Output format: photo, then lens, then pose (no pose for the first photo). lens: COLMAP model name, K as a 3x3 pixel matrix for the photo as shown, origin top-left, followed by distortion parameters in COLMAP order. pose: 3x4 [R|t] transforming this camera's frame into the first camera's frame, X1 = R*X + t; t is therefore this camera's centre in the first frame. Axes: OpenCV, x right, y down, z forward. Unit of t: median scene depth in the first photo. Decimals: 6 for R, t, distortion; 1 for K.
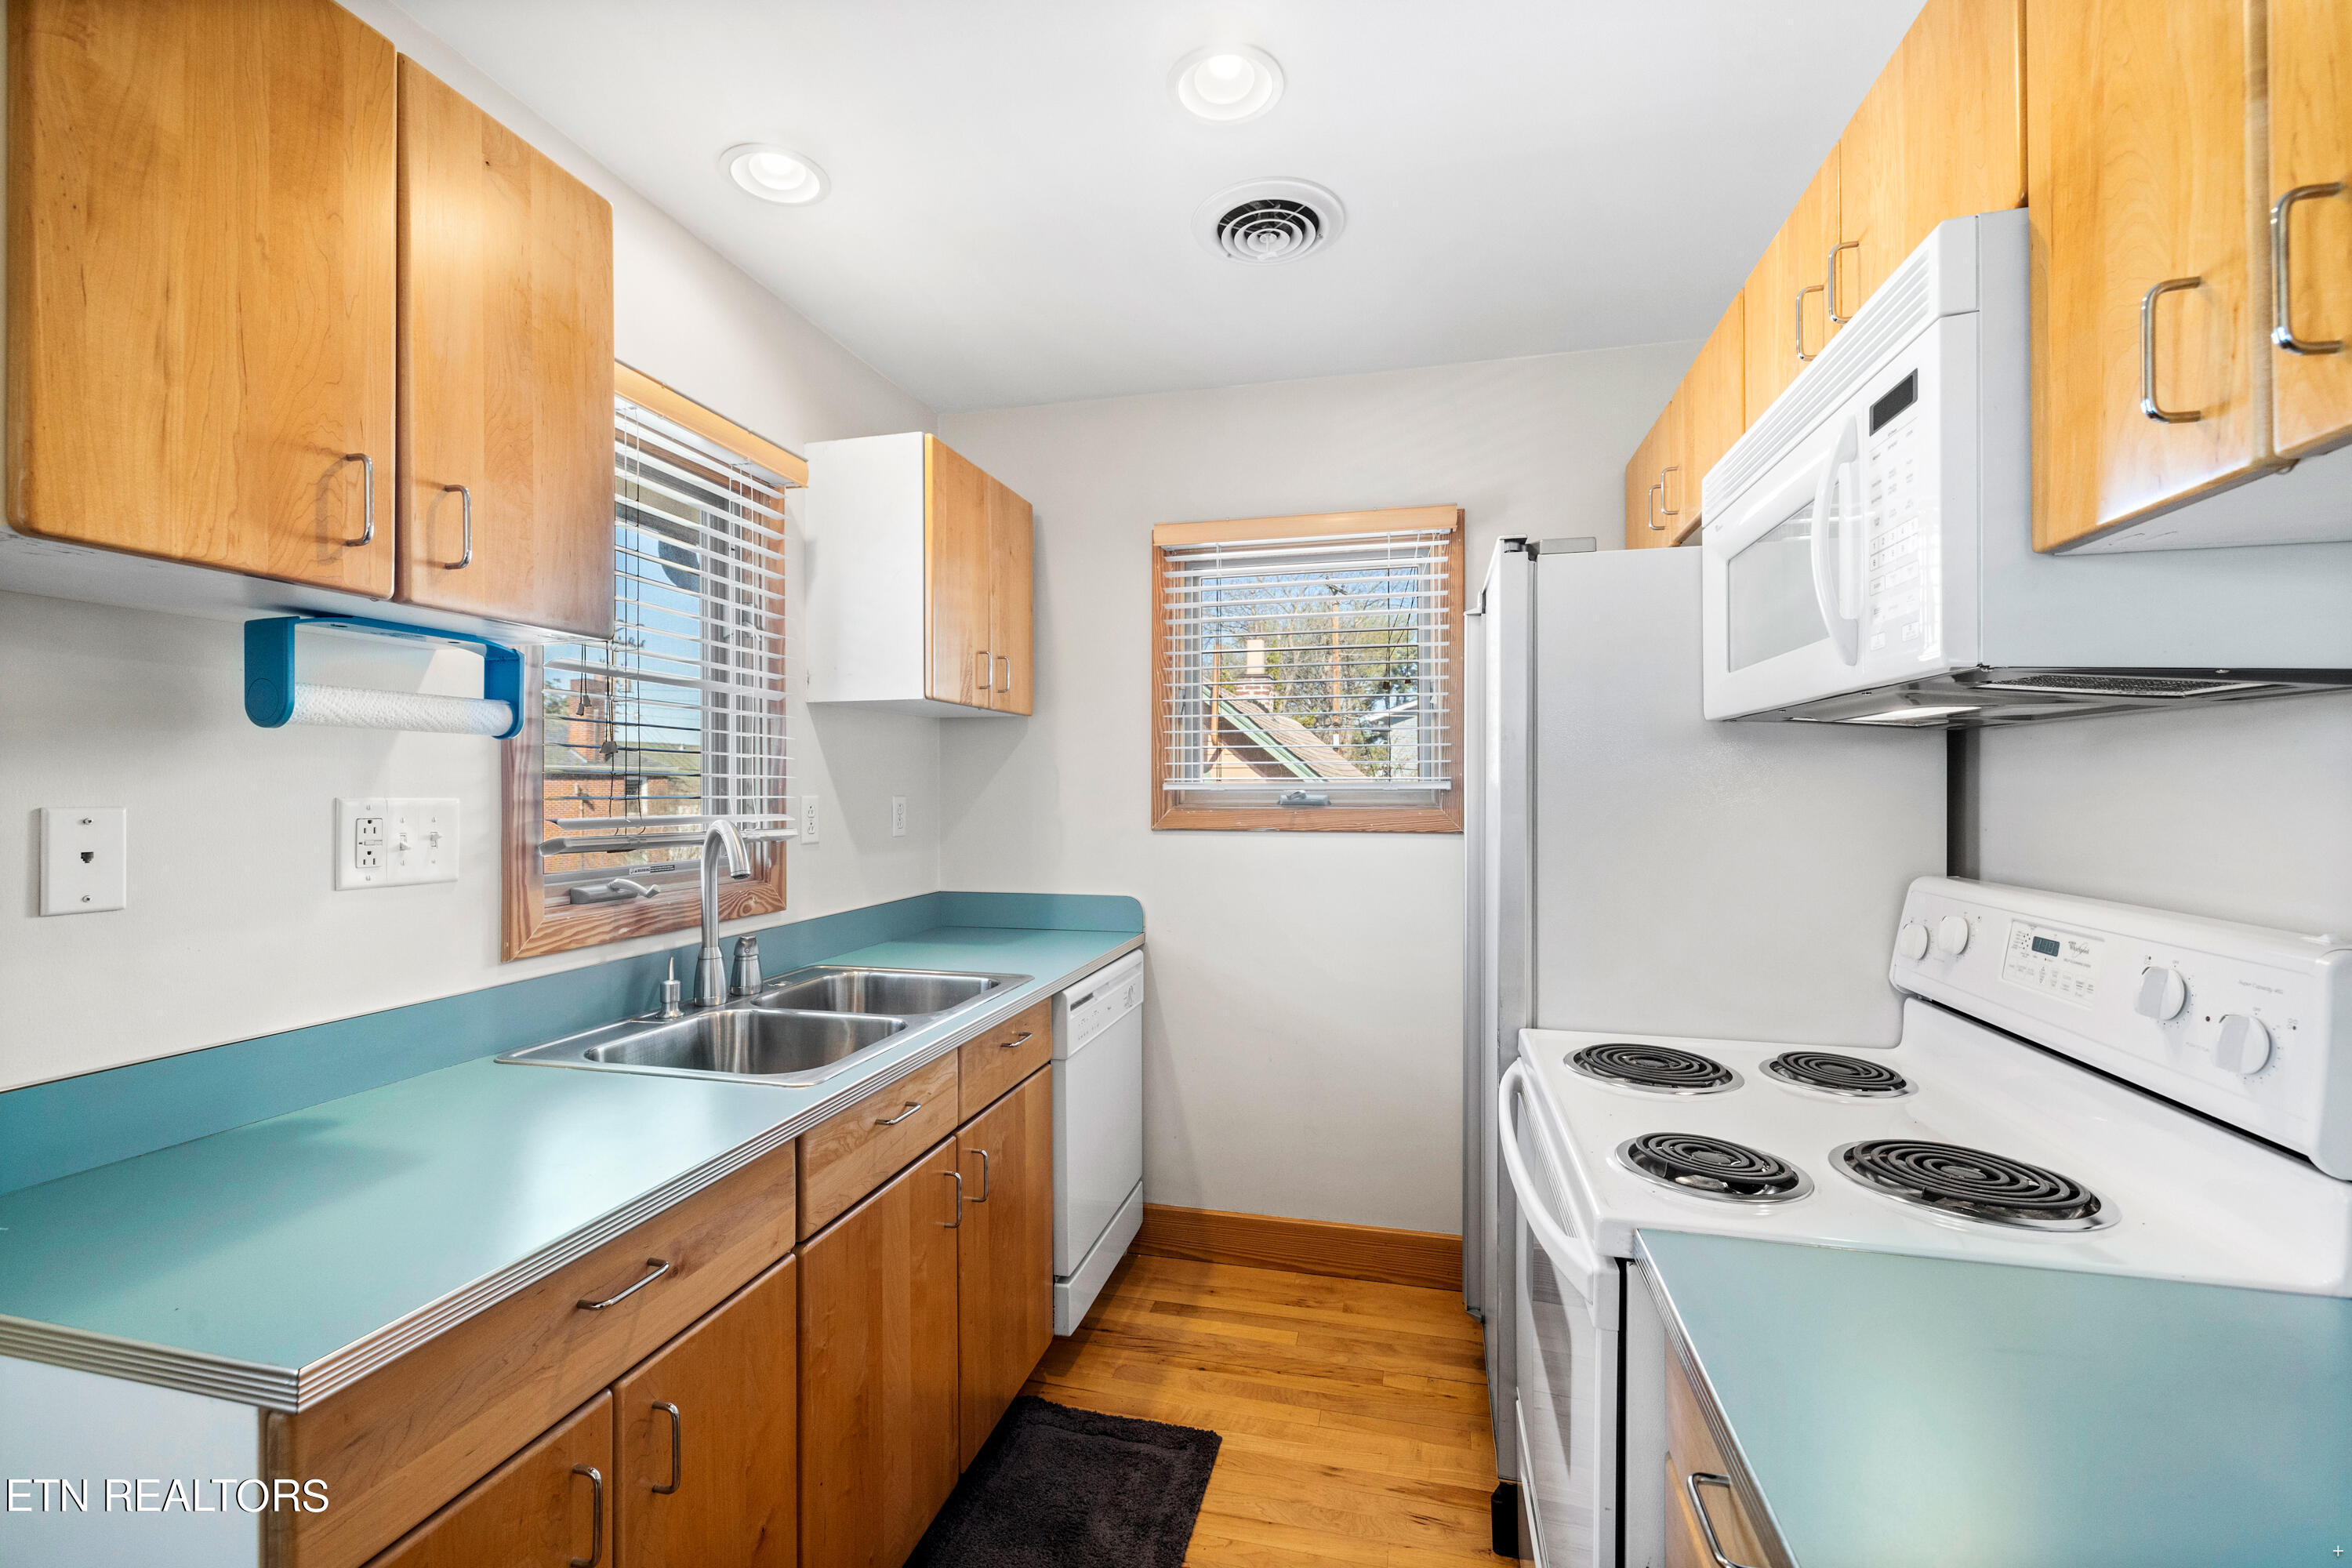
lens RADIAL K [[992.0, 0, 1185.0], [0, 992.0, 784.1], [0, 0, 1]] dist [0.003520, 0.000272]
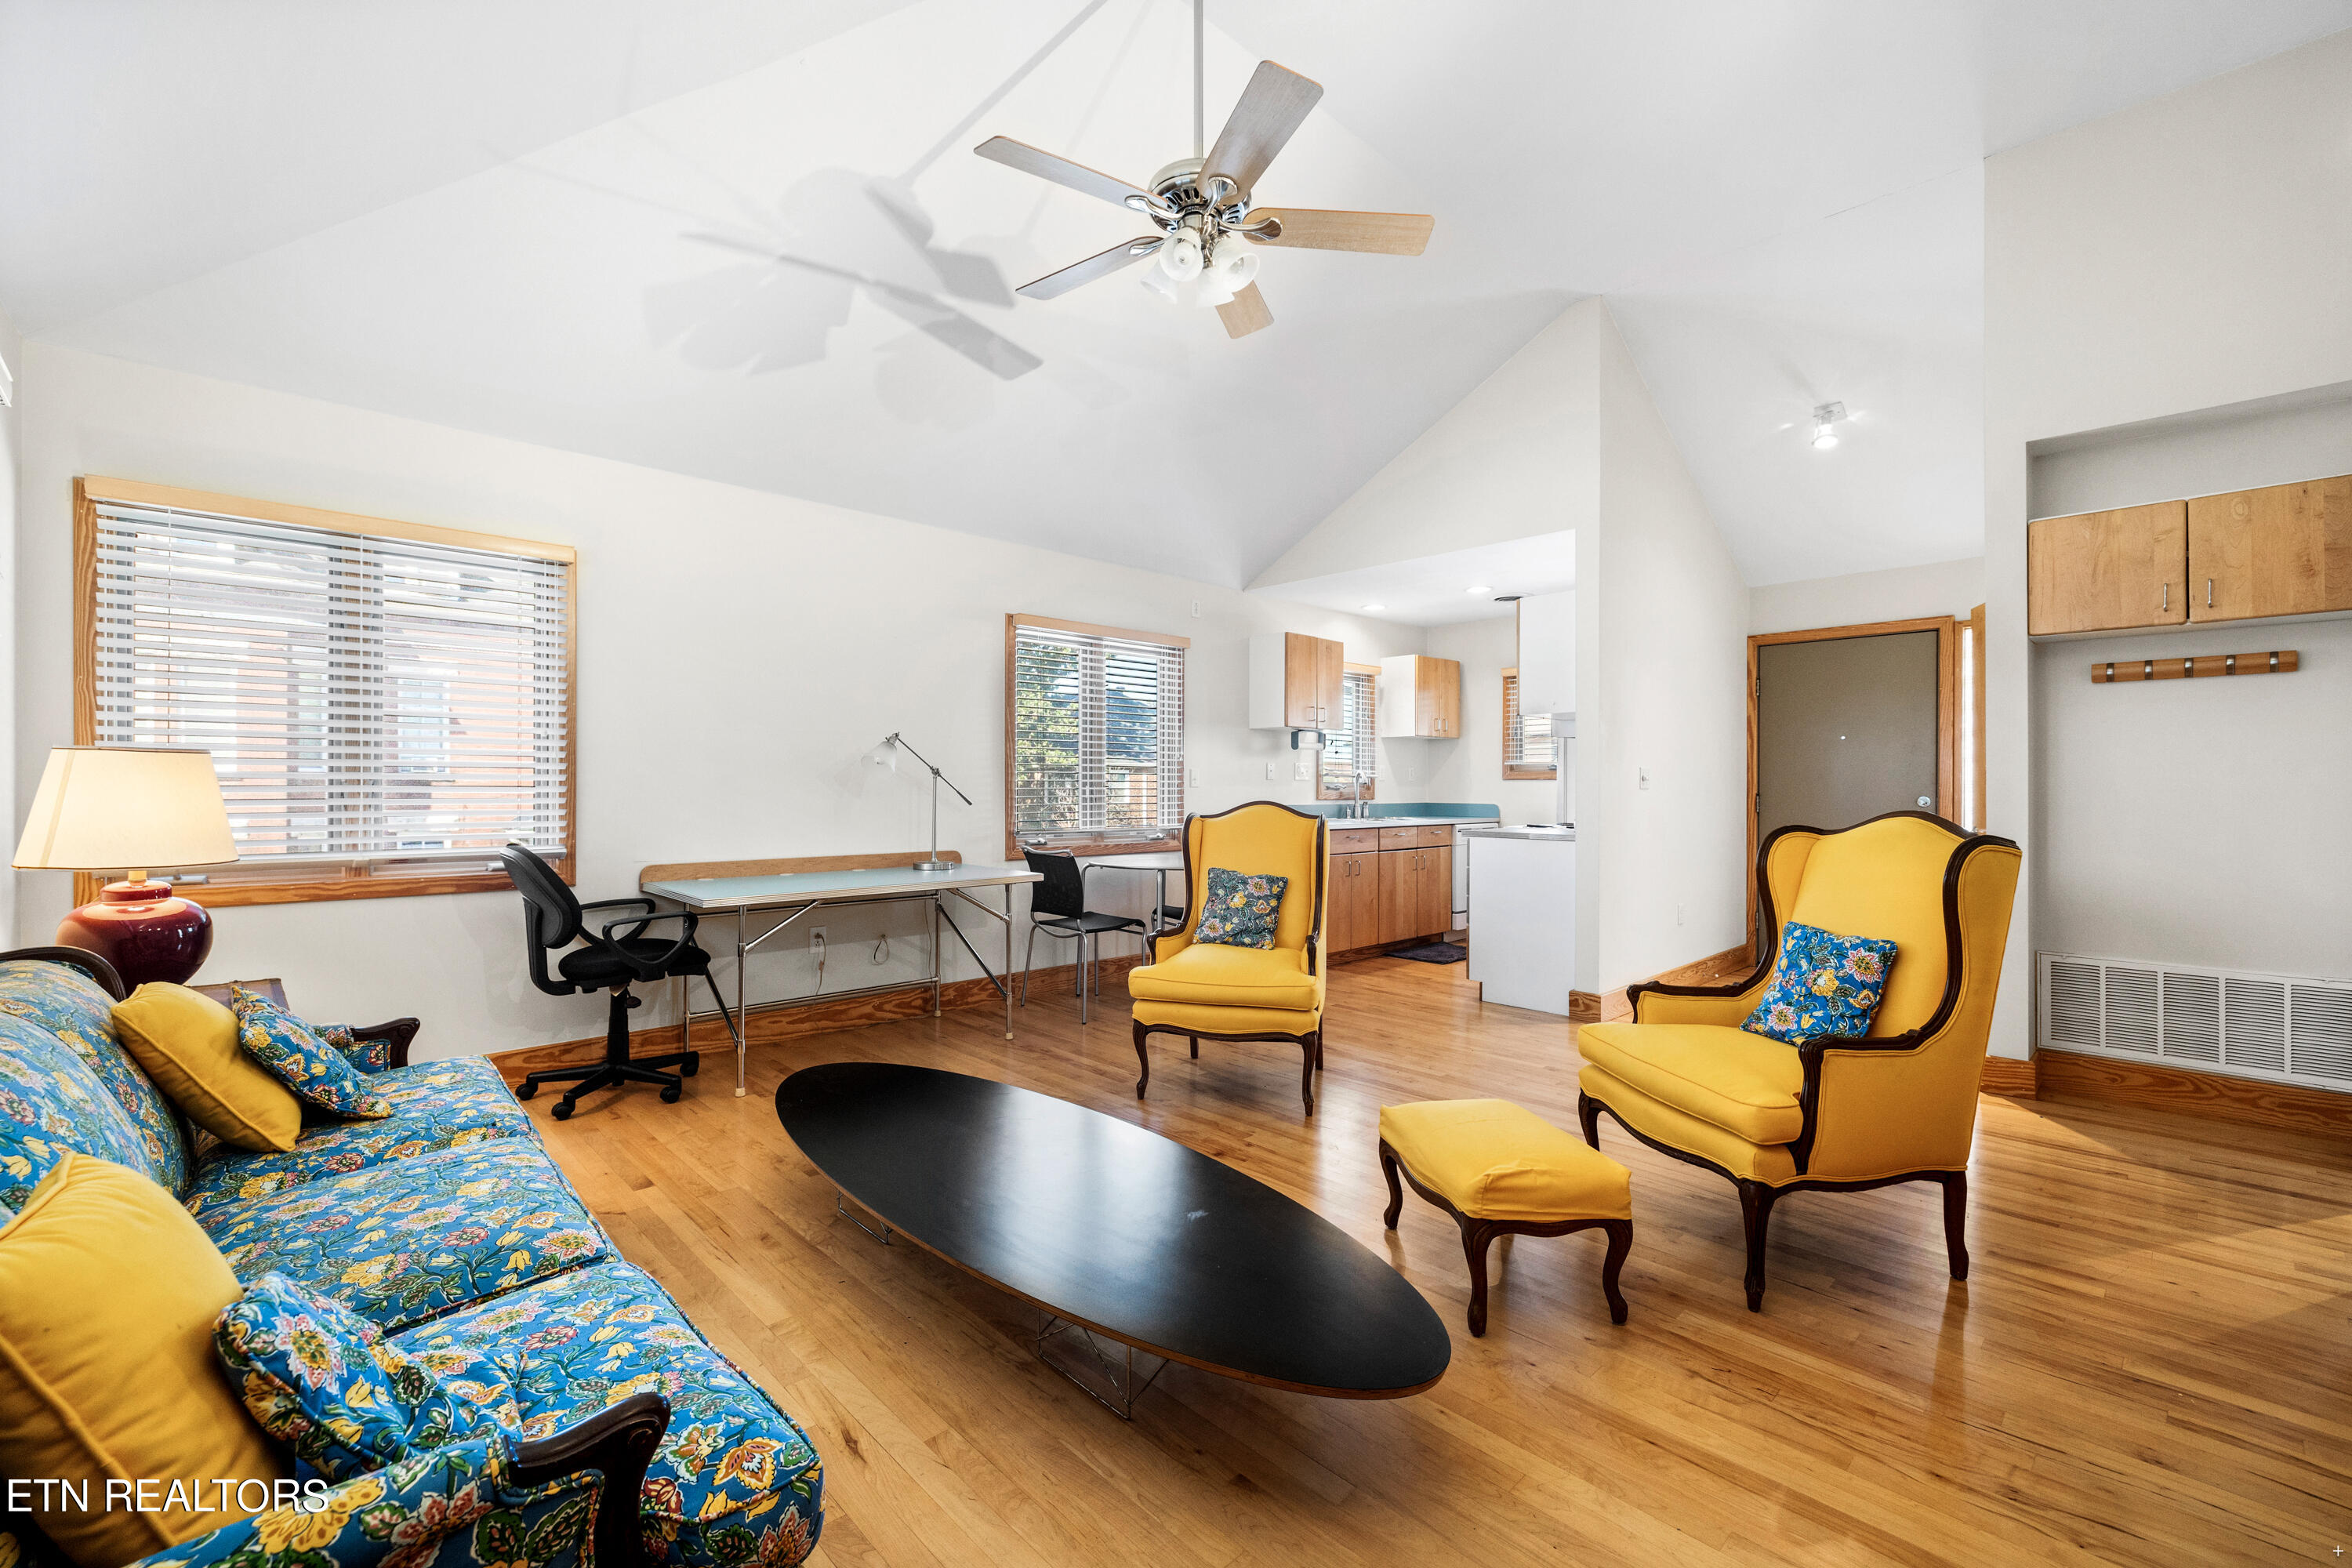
lens RADIAL K [[992.0, 0, 1180.7], [0, 992.0, 783.1], [0, 0, 1]] dist [0.003520, 0.000272]
pose [[0.844482, 0.002337, -0.535579, 0.802728], [-0.000886, 0.999995, 0.002967, 0.057652], [0.535584, -0.002031, 0.844480, -2.088264]]
